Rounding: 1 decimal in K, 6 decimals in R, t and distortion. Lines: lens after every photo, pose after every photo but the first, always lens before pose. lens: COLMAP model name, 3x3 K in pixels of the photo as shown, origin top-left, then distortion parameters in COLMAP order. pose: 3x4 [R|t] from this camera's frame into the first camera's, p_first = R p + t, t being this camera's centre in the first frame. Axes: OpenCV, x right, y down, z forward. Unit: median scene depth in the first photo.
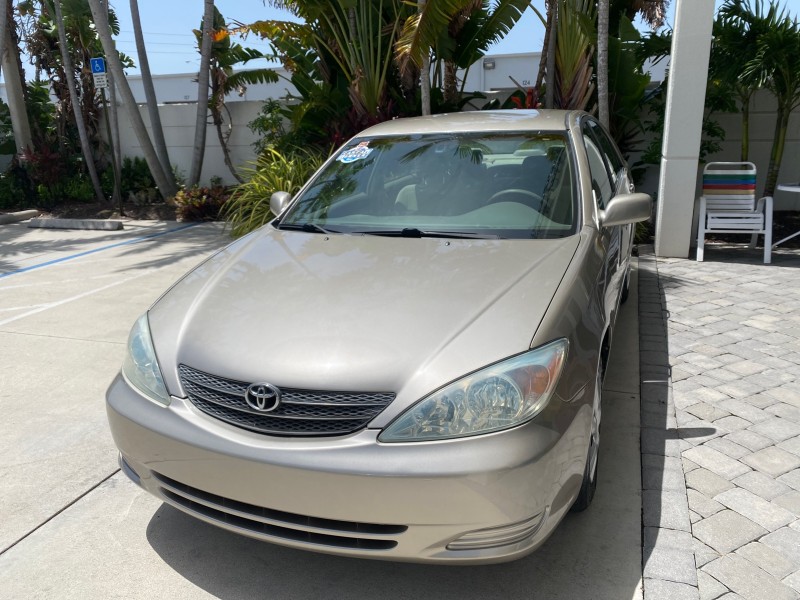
lens RADIAL K [[616.2, 0, 395.3], [0, 616.2, 291.2], [0, 0, 1]] dist [0.011302, -0.013597]
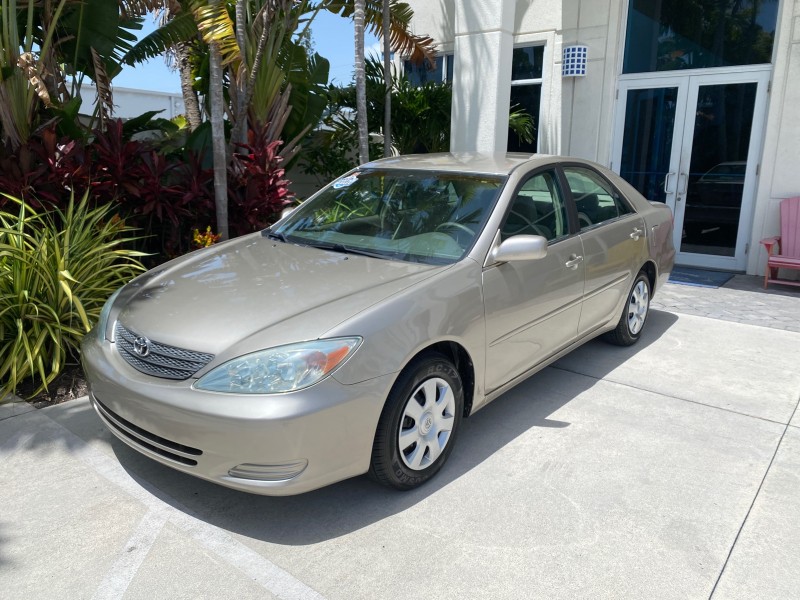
lens RADIAL K [[616.2, 0, 395.9], [0, 616.2, 296.5], [0, 0, 1]] dist [0.011302, -0.013597]
pose [[0.326788, -0.175465, 0.928667, -0.447911], [0.229104, 0.968014, 0.102280, -0.110618], [-0.916908, 0.179337, 0.356535, 0.451237]]
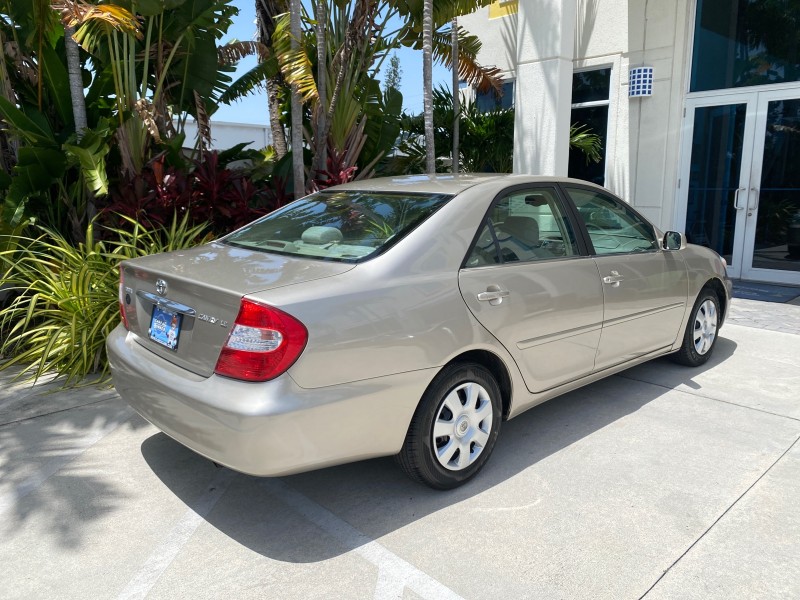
lens RADIAL K [[616.2, 0, 394.1], [0, 616.2, 298.5], [0, 0, 1]] dist [0.011302, -0.013597]
pose [[0.456525, -0.141233, 0.878429, -0.485983], [0.231352, 0.972201, 0.036075, -0.096426], [-0.859105, 0.186757, 0.476509, 0.411837]]
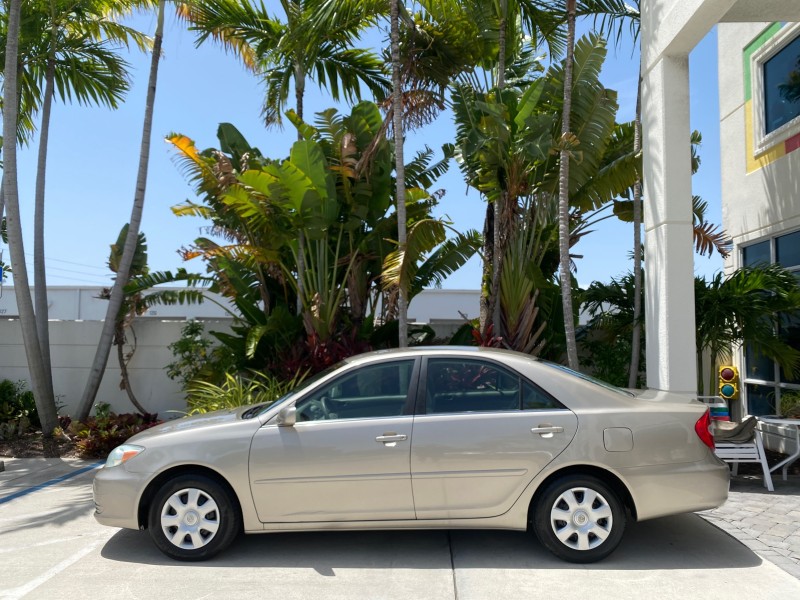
lens RADIAL K [[616.2, 0, 396.8], [0, 616.2, 302.7], [0, 0, 1]] dist [0.011302, -0.013597]
pose [[0.950123, 0.055640, 0.306871, -0.205218], [0.049882, 0.944179, -0.325635, -0.020445], [-0.307860, 0.324701, 0.894311, 0.073224]]
